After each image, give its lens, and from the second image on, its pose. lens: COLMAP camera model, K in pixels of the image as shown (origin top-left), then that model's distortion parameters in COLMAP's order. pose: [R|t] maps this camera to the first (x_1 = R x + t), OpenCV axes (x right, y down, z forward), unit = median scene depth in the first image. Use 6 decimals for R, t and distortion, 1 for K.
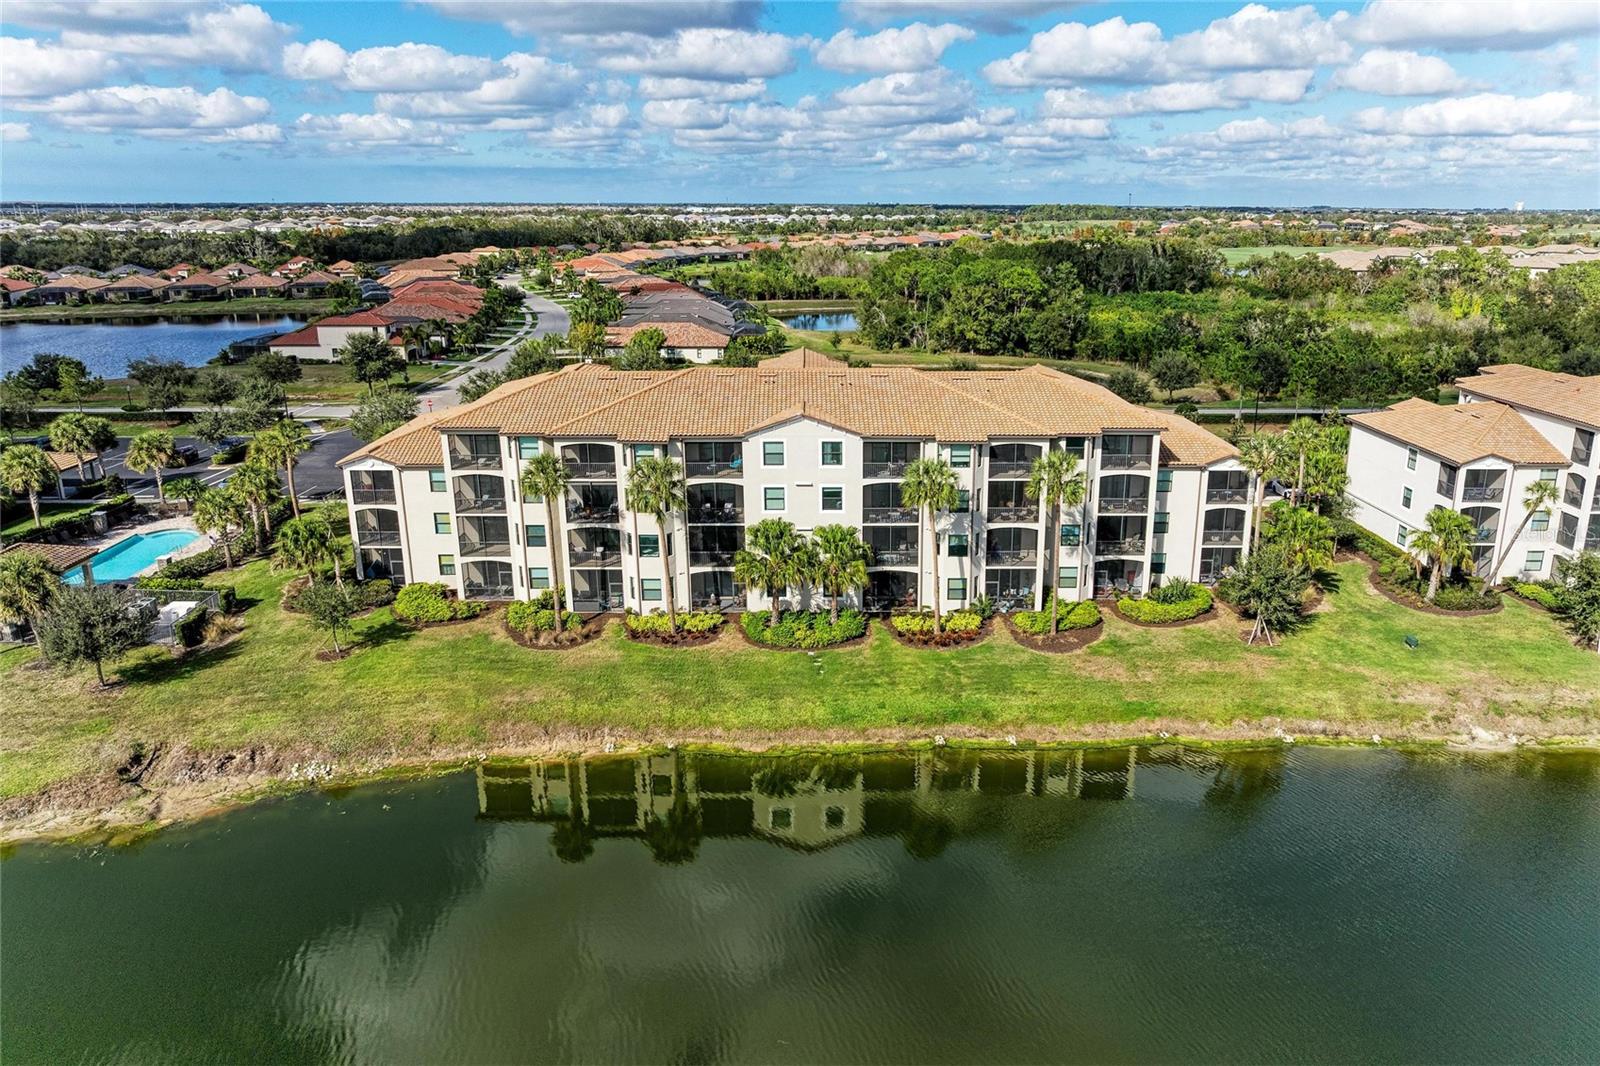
lens RADIAL K [[1118.4, 0, 825.9], [0, 1118.4, 526.9], [0, 0, 1]] dist [-0.031528, 0.020901]
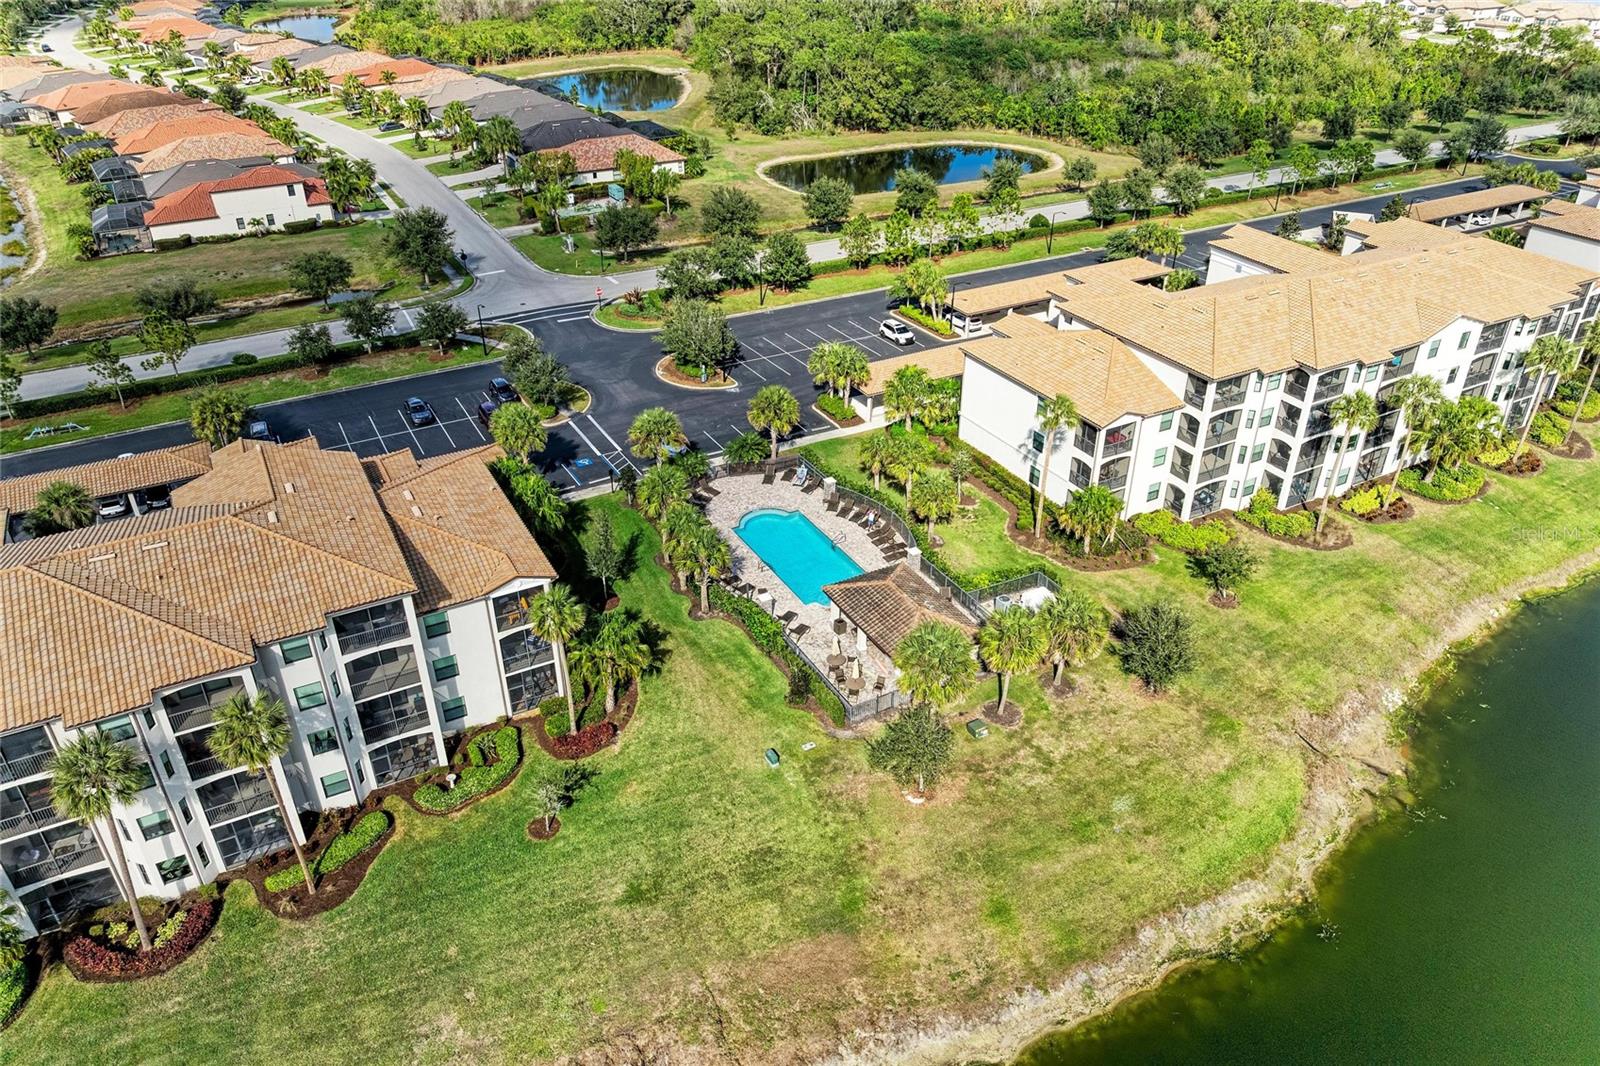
lens RADIAL K [[1118.4, 0, 802.9], [0, 1118.4, 533.8], [0, 0, 1]] dist [-0.031528, 0.020901]
pose [[0.886469, -0.239827, 0.395798, -1.148677], [0.129651, 0.949697, 0.285072, -0.299024], [-0.444256, -0.201391, 0.872971, 0.199092]]
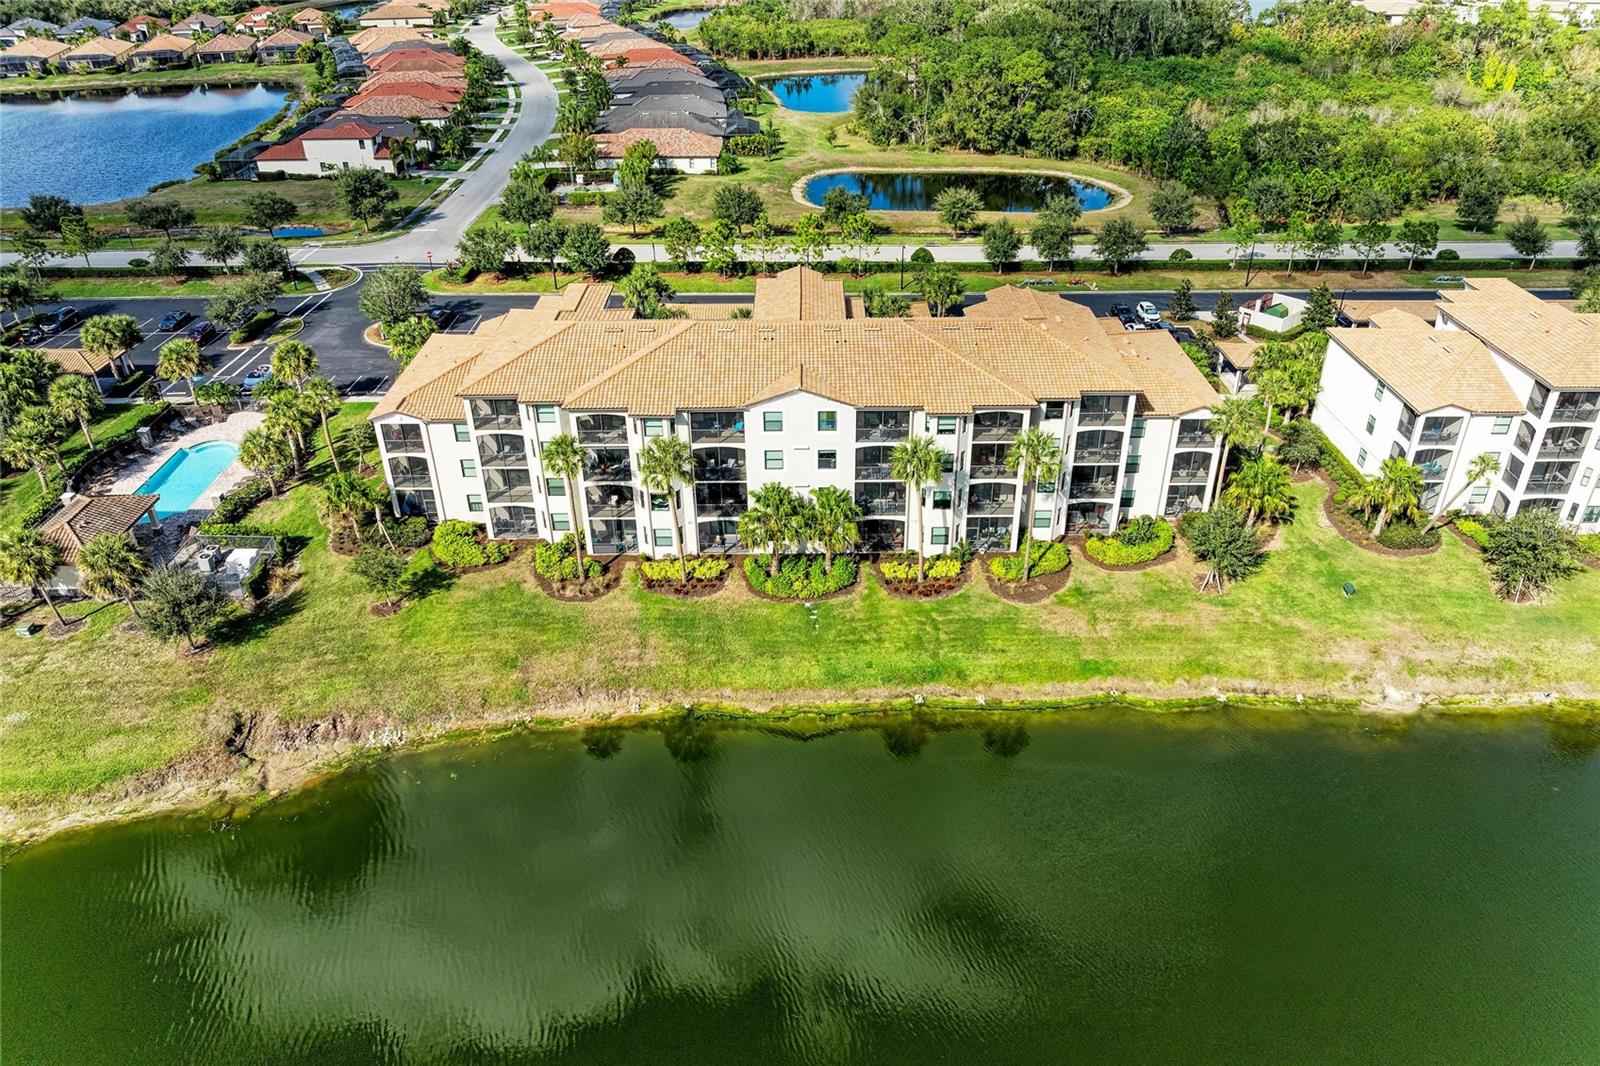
lens RADIAL K [[1118.4, 0, 802.4], [0, 1118.4, 533.4], [0, 0, 1]] dist [-0.031528, 0.020901]
pose [[0.999886, 0.004374, -0.014462, -0.002265], [-0.000589, 0.967736, 0.251968, -0.224506], [0.015098, -0.251930, 0.967628, -0.066988]]
